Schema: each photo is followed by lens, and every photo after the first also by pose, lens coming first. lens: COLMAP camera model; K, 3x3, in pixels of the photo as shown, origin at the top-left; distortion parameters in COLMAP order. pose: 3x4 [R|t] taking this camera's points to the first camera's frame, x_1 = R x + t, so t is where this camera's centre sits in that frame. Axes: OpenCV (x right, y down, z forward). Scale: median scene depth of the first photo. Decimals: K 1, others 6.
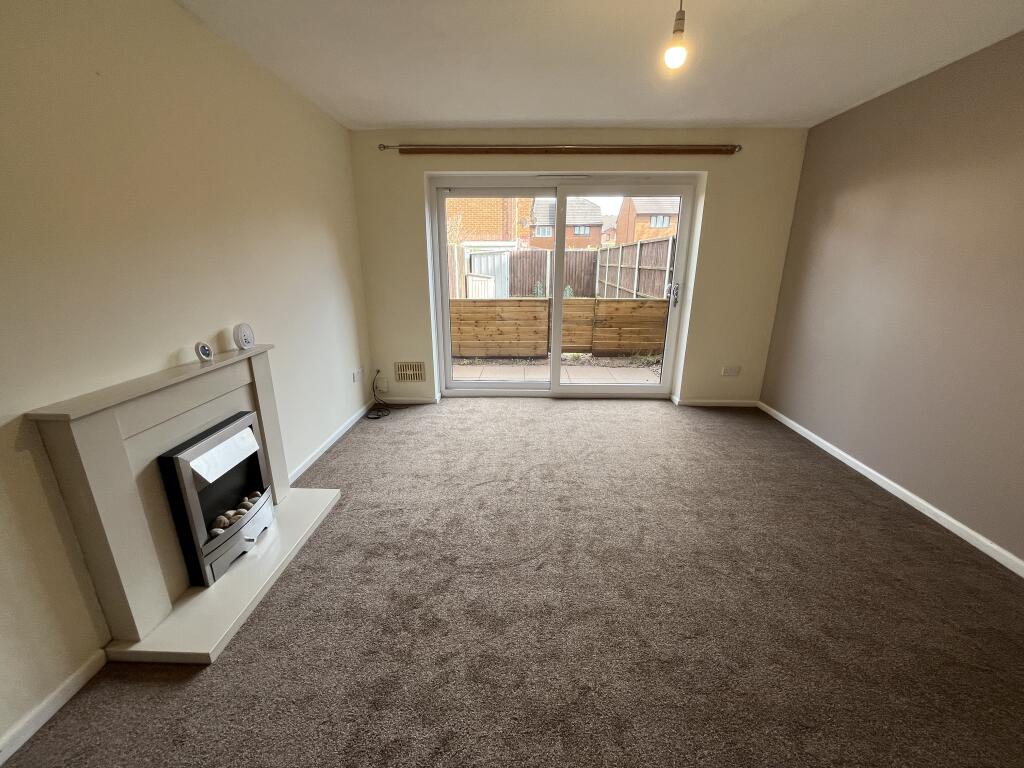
lens RADIAL K [[412.7, 0, 512.0], [0, 412.7, 384.0], [0, 0, 1]] dist [-0.002794, -0.000245]
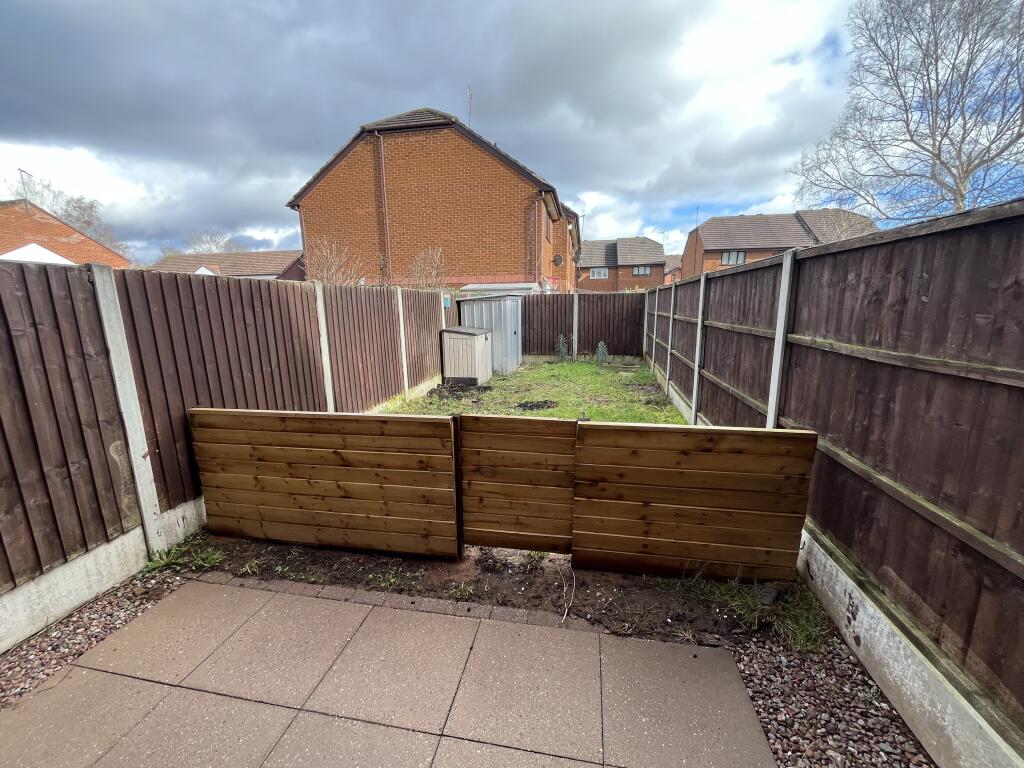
lens RADIAL K [[412.7, 0, 512.0], [0, 412.7, 384.0], [0, 0, 1]] dist [-0.002794, -0.000245]
pose [[0.988404, 0.014796, -0.151126, 0.189324], [-0.029486, 0.995000, -0.095427, -0.191277], [0.148958, 0.098777, 0.983898, 0.588288]]
